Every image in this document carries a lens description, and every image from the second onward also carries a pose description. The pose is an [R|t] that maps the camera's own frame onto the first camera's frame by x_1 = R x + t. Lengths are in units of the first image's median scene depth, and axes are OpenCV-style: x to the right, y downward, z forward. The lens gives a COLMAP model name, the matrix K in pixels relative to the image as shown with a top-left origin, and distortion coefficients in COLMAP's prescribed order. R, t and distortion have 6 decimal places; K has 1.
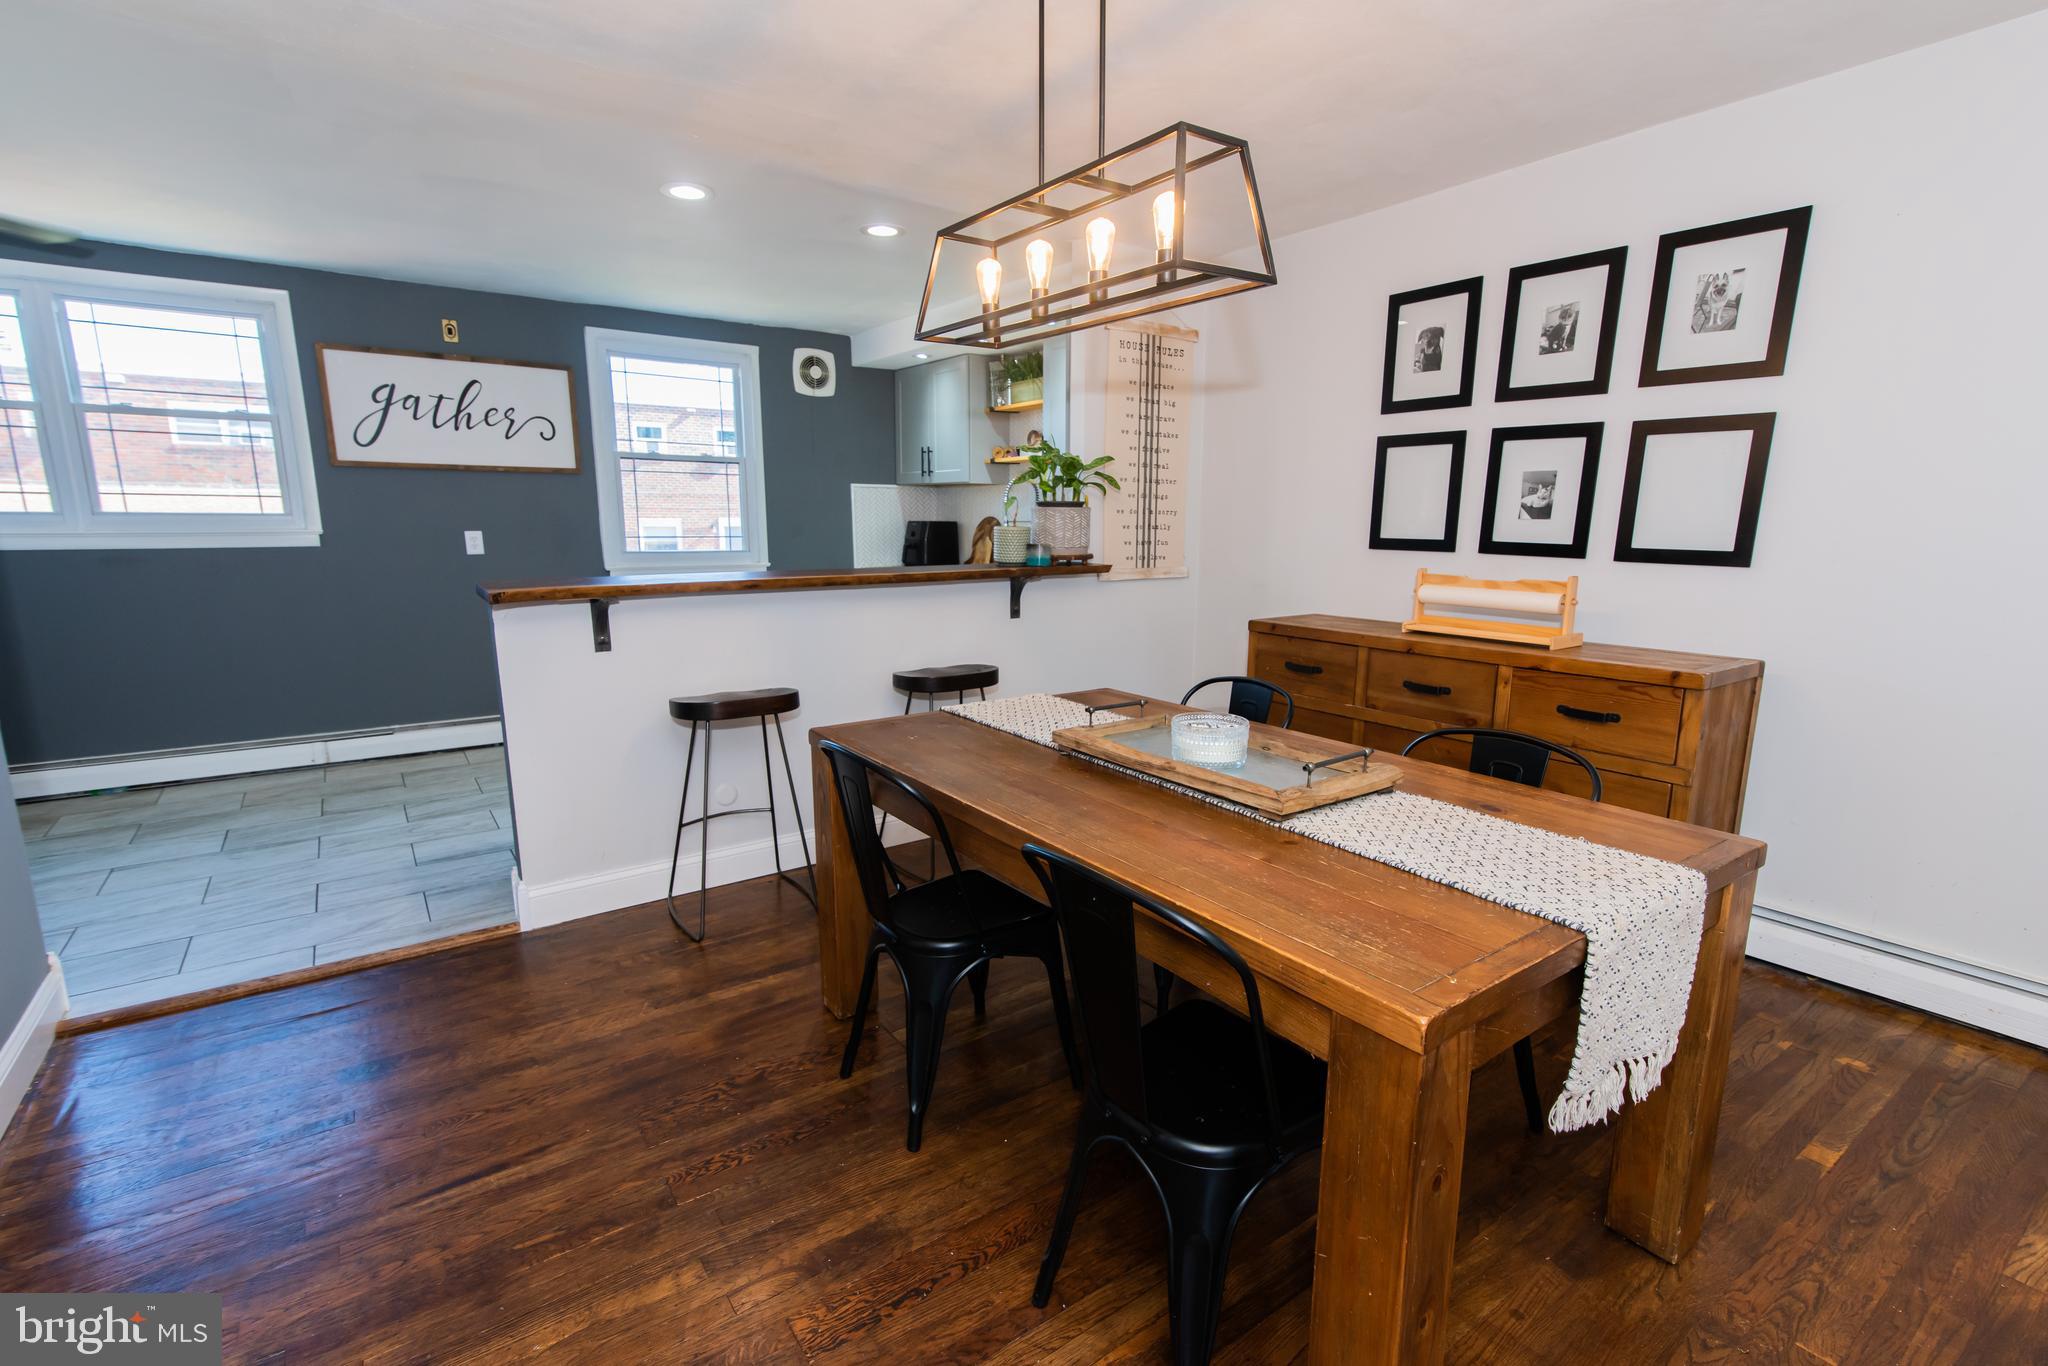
lens RADIAL K [[943.4, 0, 1022.6], [0, 943.4, 690.0], [0, 0, 1]] dist [0.018712, -0.000209]
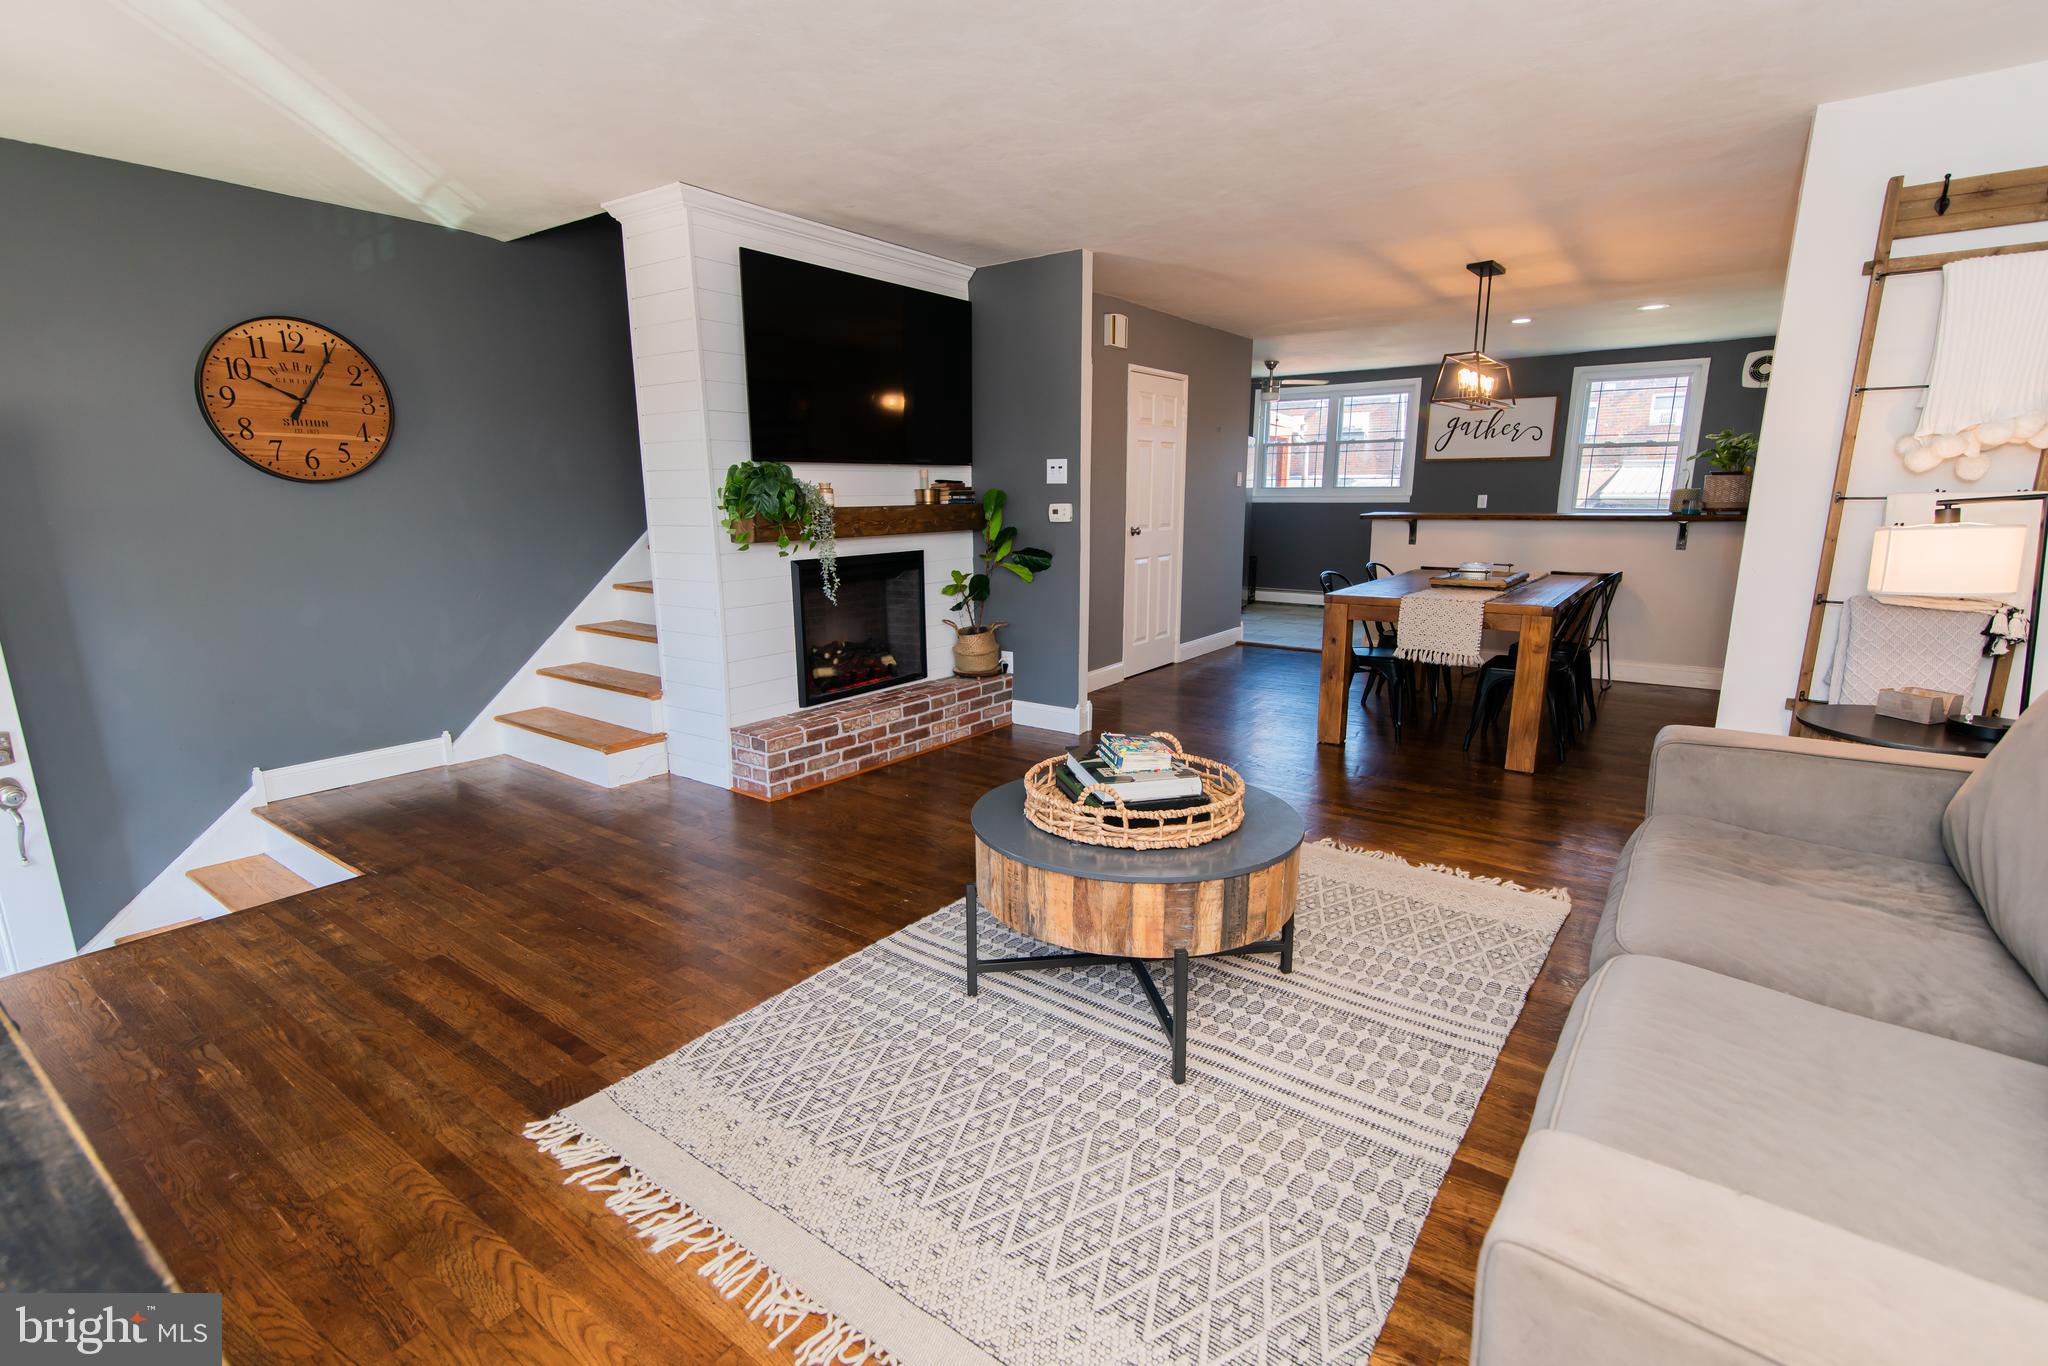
lens RADIAL K [[943.4, 0, 1022.6], [0, 943.4, 690.0], [0, 0, 1]] dist [0.018712, -0.000209]
pose [[0.317954, 0.191480, -0.928569, 1.183661], [-0.167148, 0.975374, 0.143898, 0.106231], [0.933256, 0.109455, 0.342129, -0.512480]]
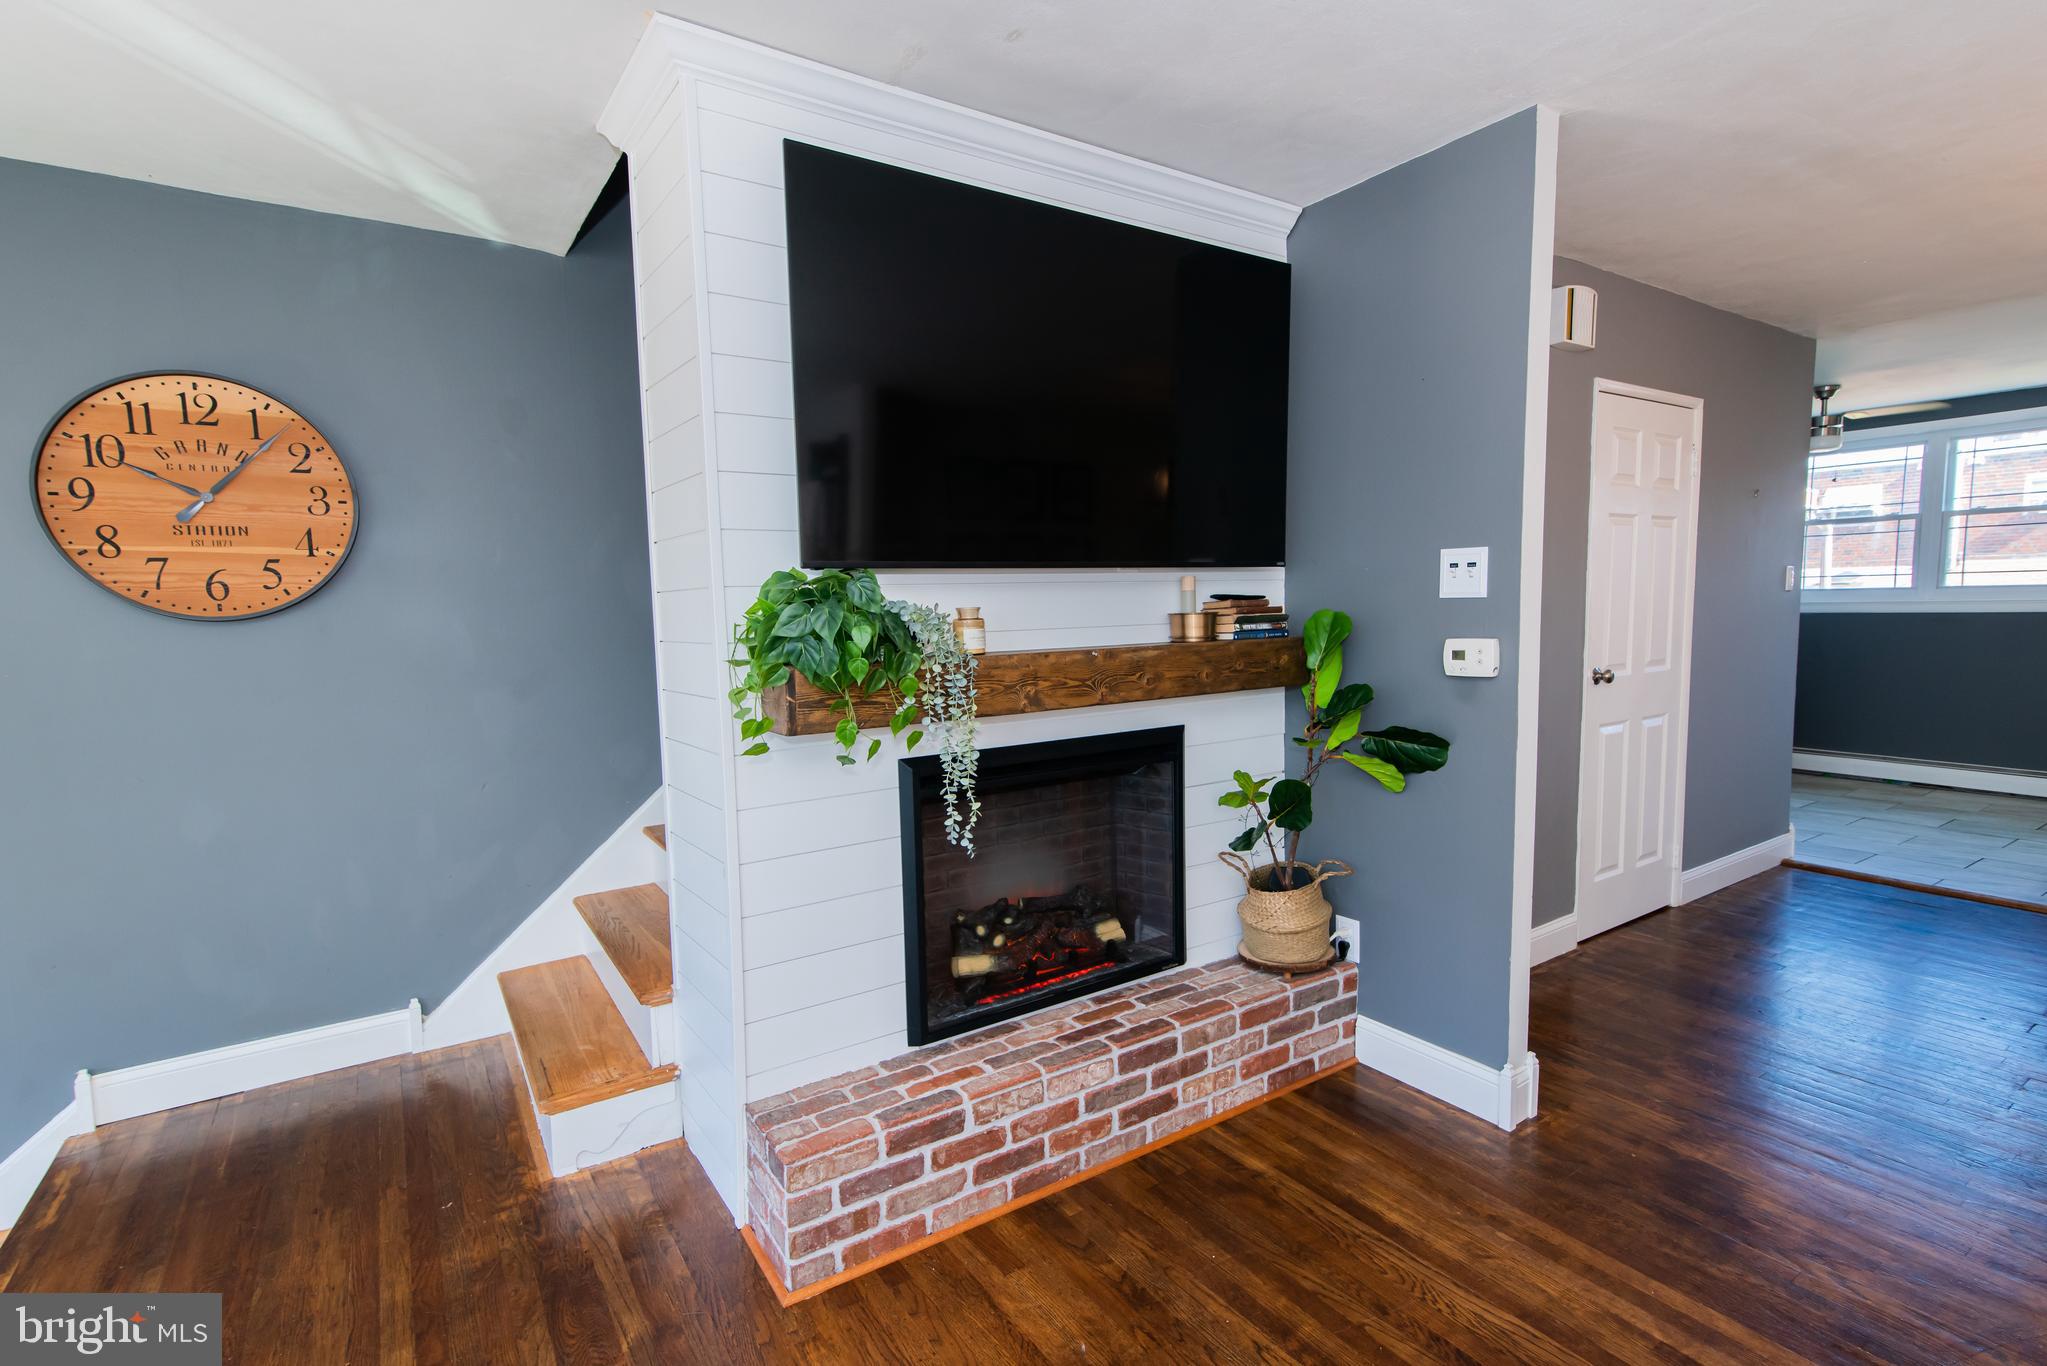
lens RADIAL K [[961.5, 0, 1023.7], [0, 961.5, 693.4], [0, 0, 1]] dist [0.024038, -0.000473]
pose [[-0.024603, 0.091627, -0.995489, 0.588125], [-0.161771, 0.982302, 0.094412, 0.057304], [0.986522, 0.163364, -0.009345, -0.326129]]
